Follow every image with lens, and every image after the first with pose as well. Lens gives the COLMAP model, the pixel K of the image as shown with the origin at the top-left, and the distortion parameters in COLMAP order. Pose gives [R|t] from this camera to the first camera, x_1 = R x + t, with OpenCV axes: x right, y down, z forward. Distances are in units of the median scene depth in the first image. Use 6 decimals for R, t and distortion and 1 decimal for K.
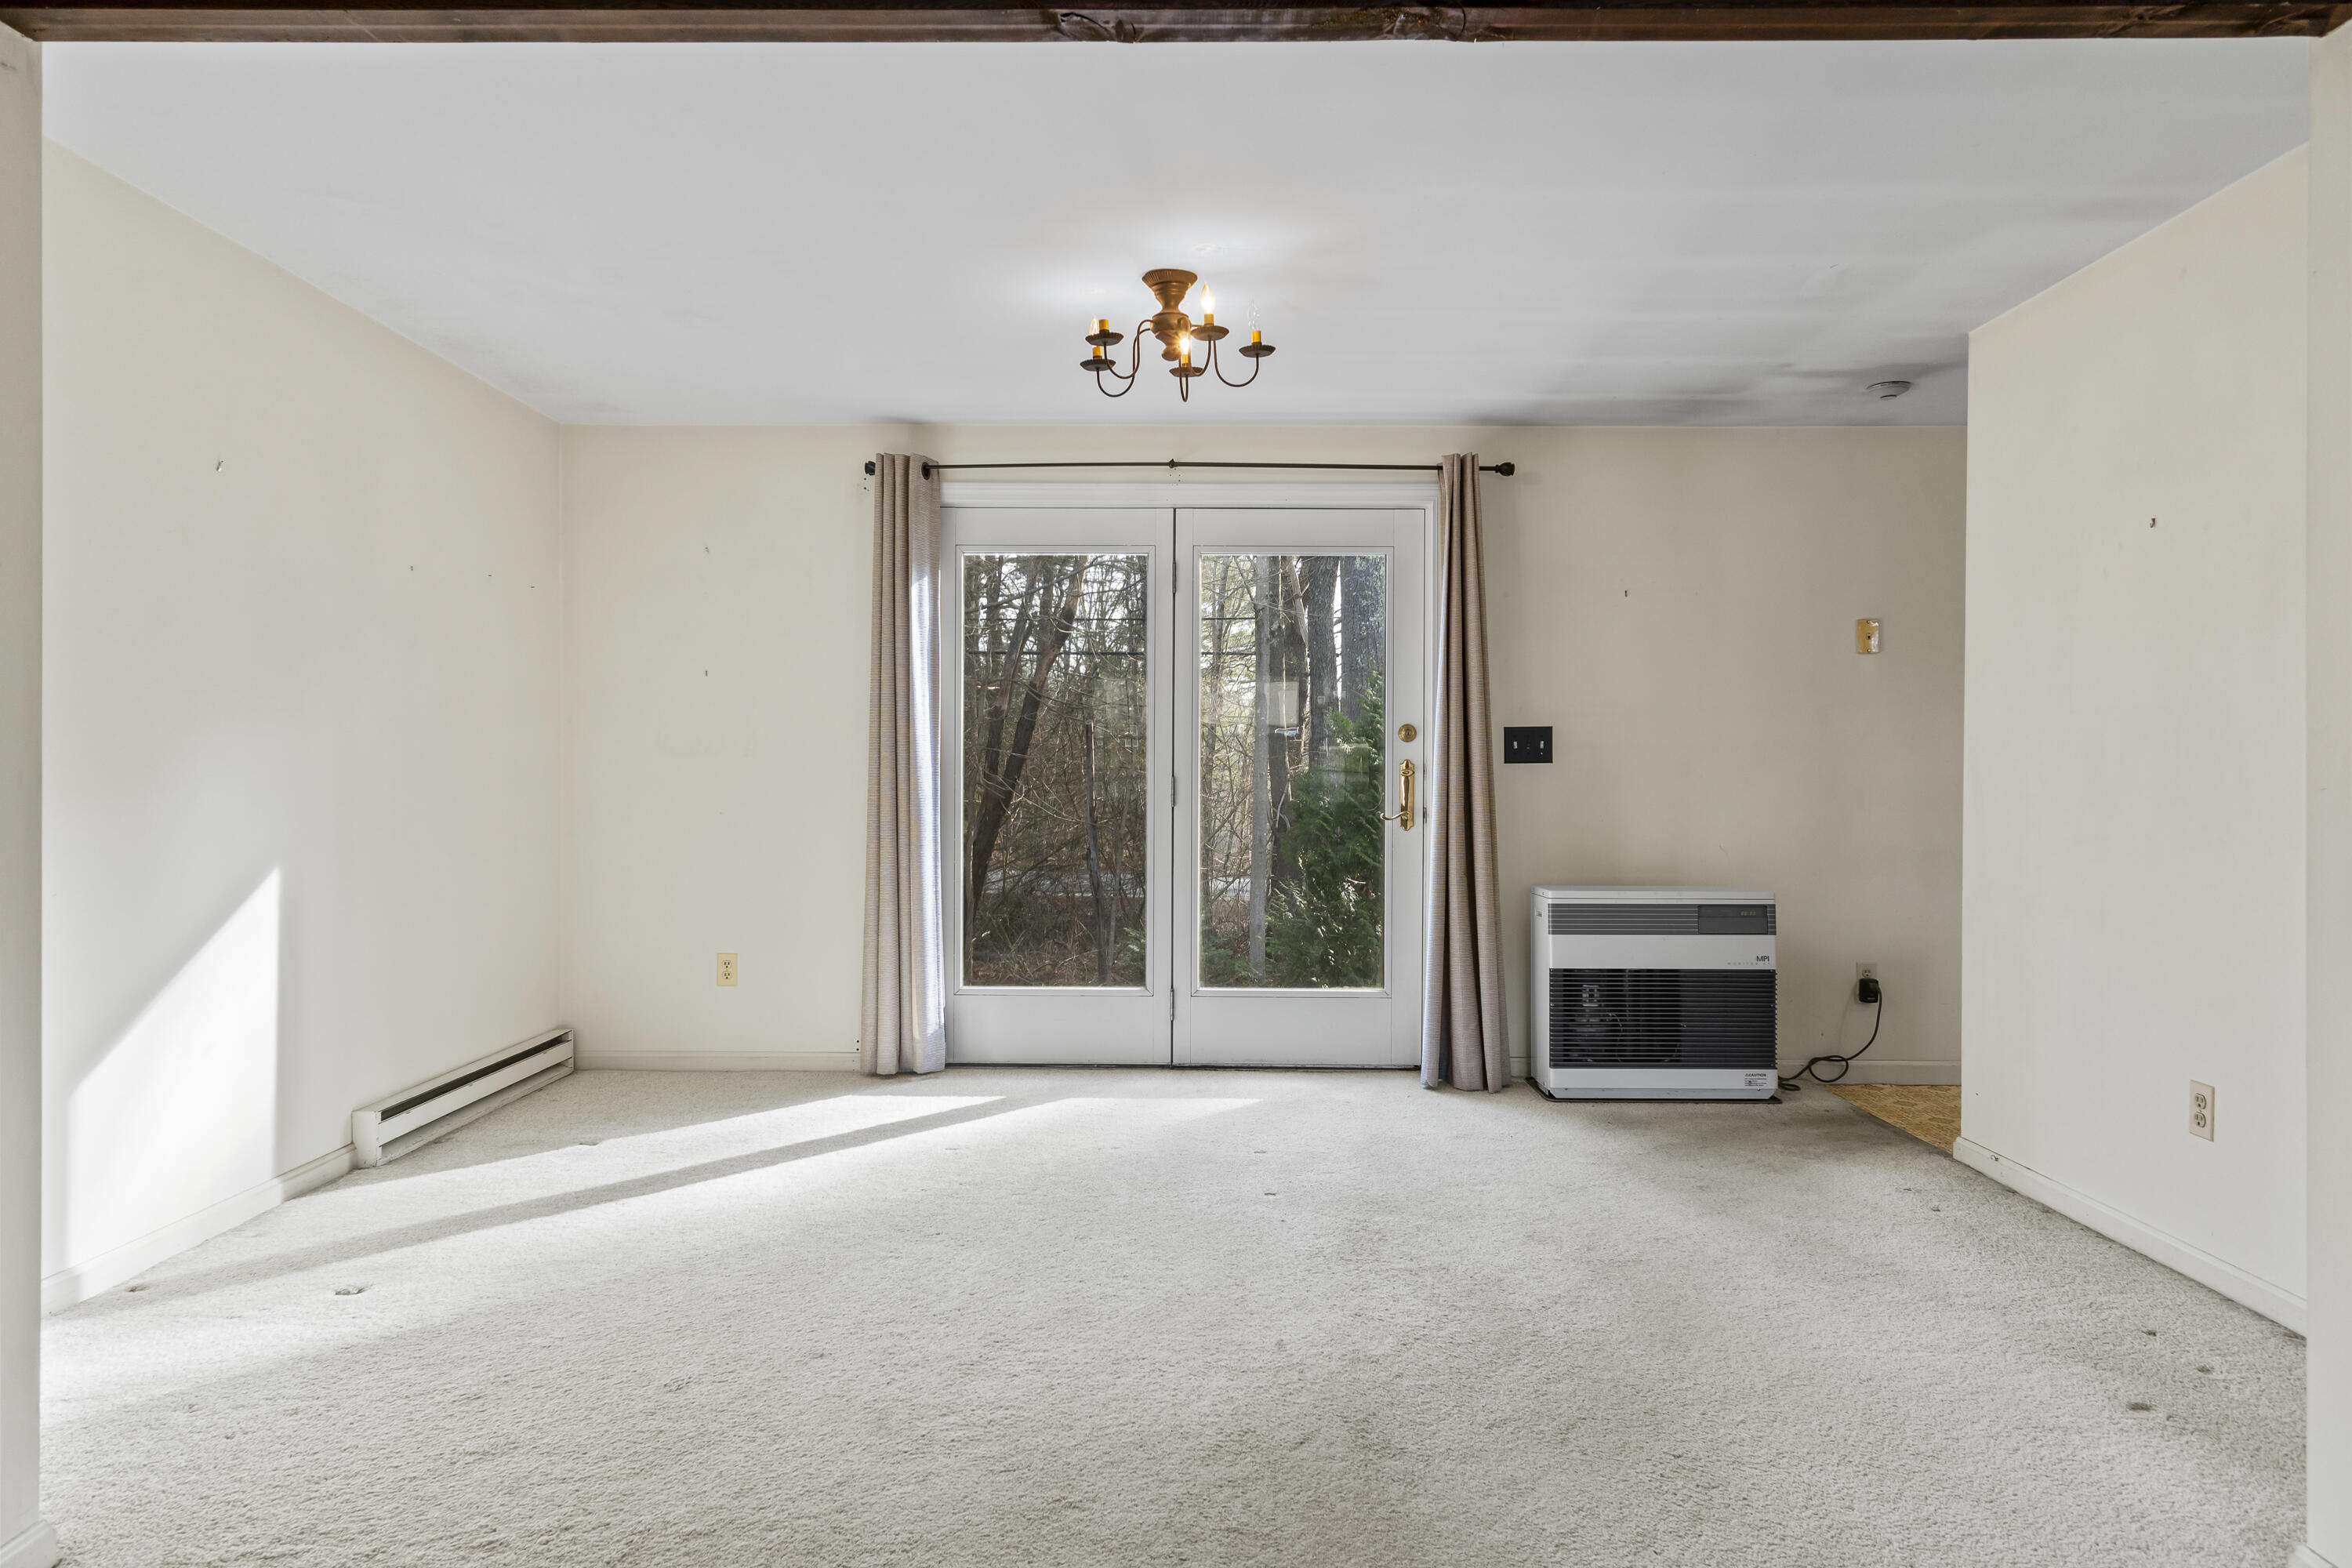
lens RADIAL K [[1438.9, 0, 1182.8], [0, 1438.9, 780.6], [0, 0, 1]] dist [-0.002520, 0.003829]
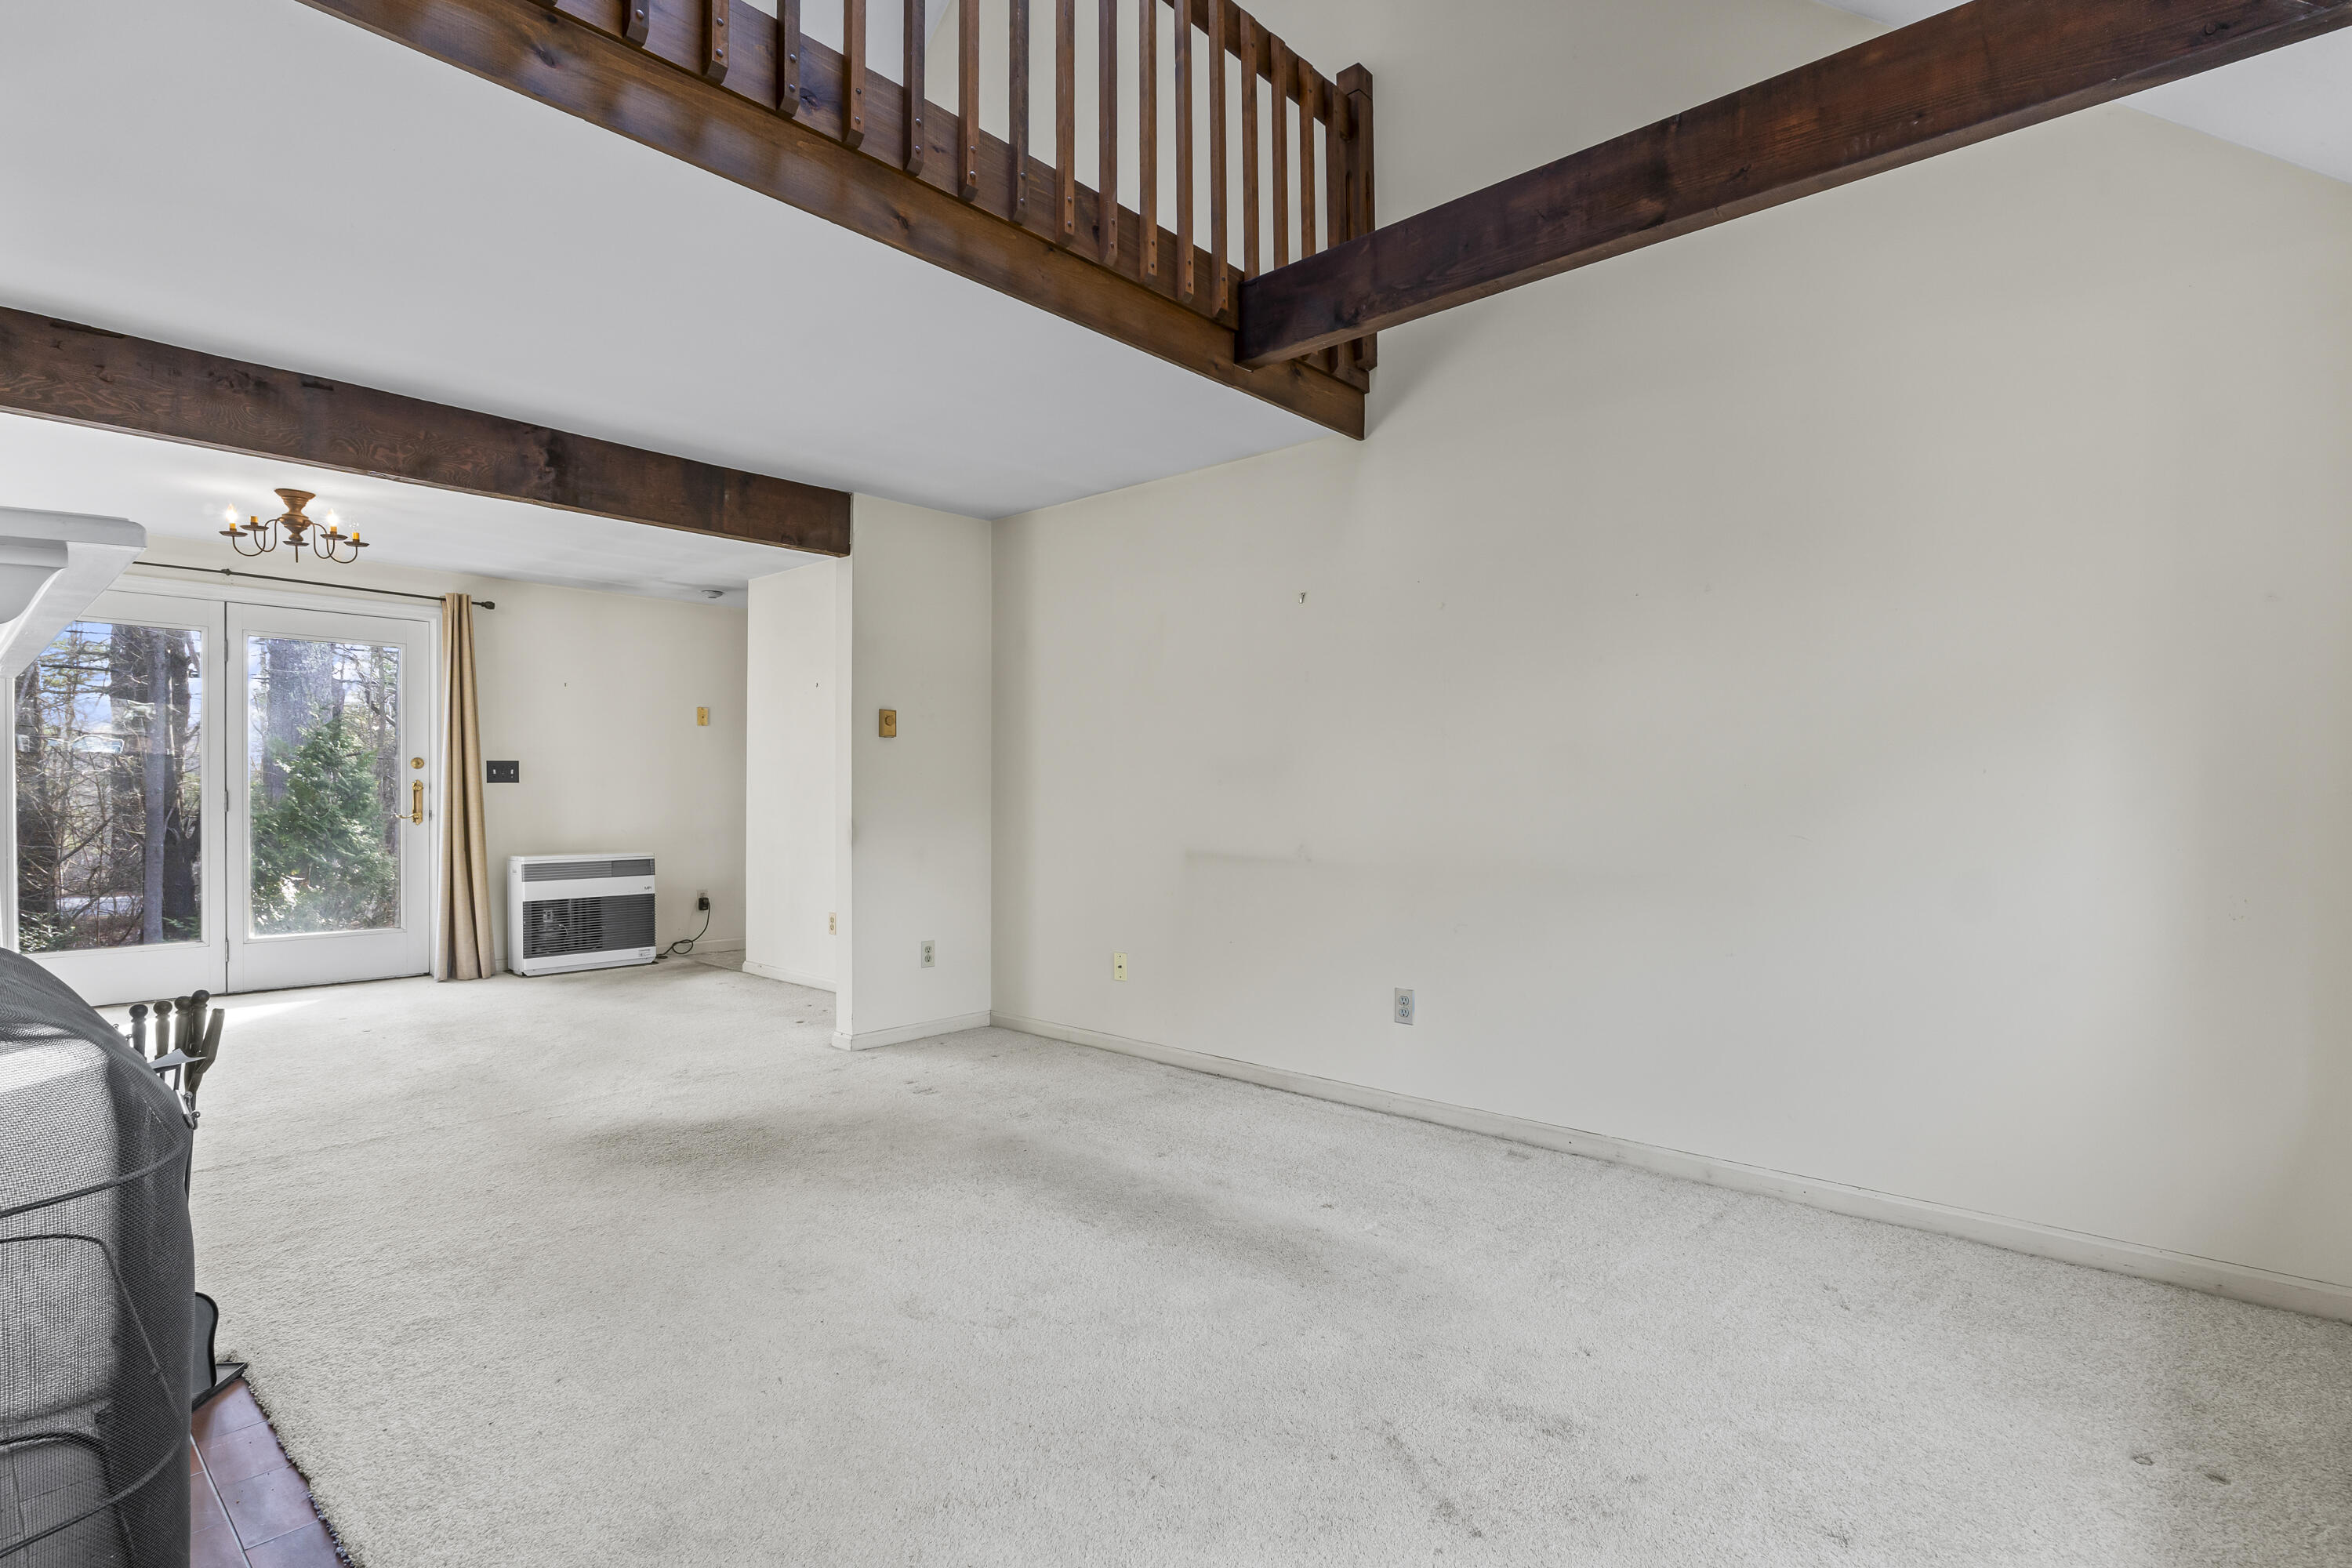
lens RADIAL K [[1156.5, 0, 1185.2], [0, 1156.5, 787.7], [0, 0, 1]] dist [-0.006145, -0.000981]
pose [[0.669682, 0.000825, 0.742647, -0.238729], [0.004602, 0.999976, -0.005261, 0.004675], [-0.742634, 0.006941, 0.669662, -0.513630]]
